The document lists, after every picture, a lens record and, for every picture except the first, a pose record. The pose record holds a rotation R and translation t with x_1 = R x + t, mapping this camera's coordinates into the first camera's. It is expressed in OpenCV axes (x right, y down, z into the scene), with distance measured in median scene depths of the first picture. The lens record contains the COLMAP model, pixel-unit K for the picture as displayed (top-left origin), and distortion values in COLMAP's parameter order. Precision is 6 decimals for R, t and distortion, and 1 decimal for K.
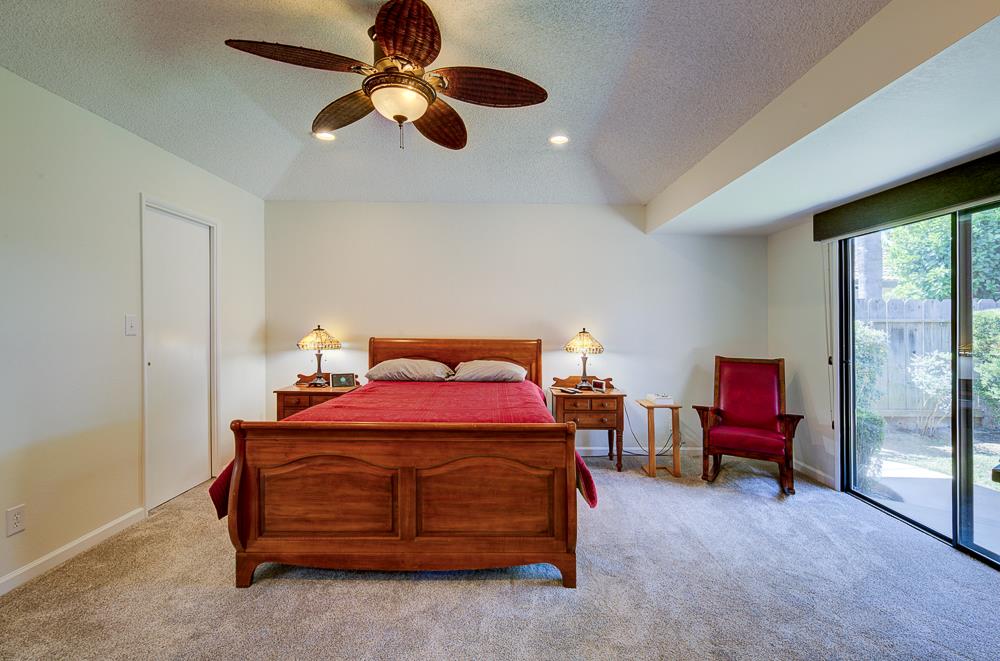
lens RADIAL K [[446.0, 0, 500.8], [0, 446.0, 320.5], [0, 0, 1]] dist [0.002503, 0.000283]
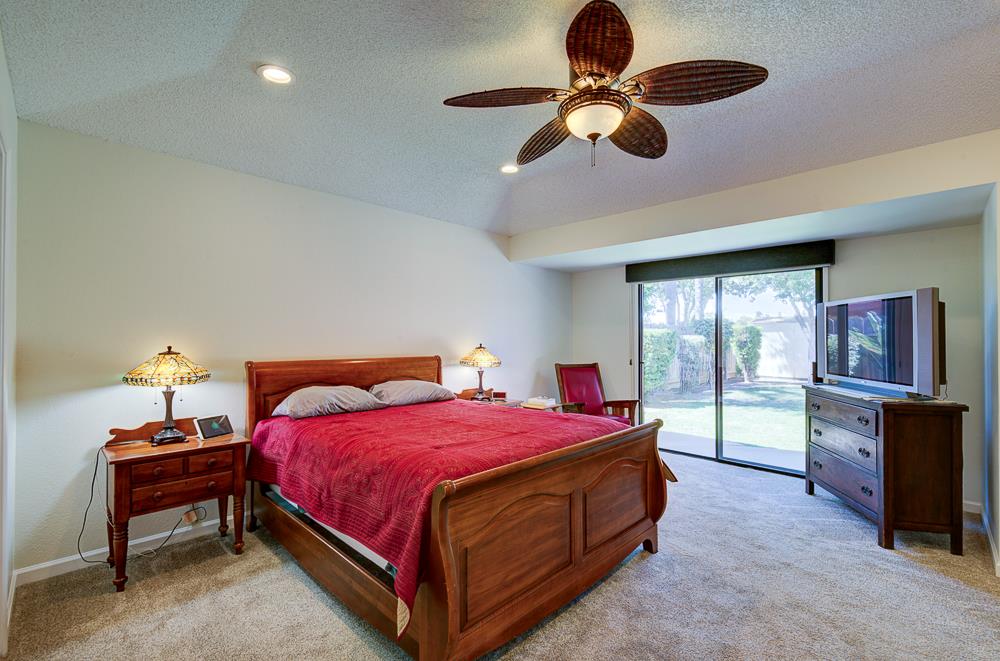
lens RADIAL K [[435.8, 0, 500.0], [0, 435.8, 330.5], [0, 0, 1]] dist [0.002065, 0.000187]
pose [[0.705590, 0.004089, 0.708609, -0.622796], [0.001201, 0.999975, -0.006966, -0.007984], [-0.708620, 0.005766, 0.705567, 0.273192]]
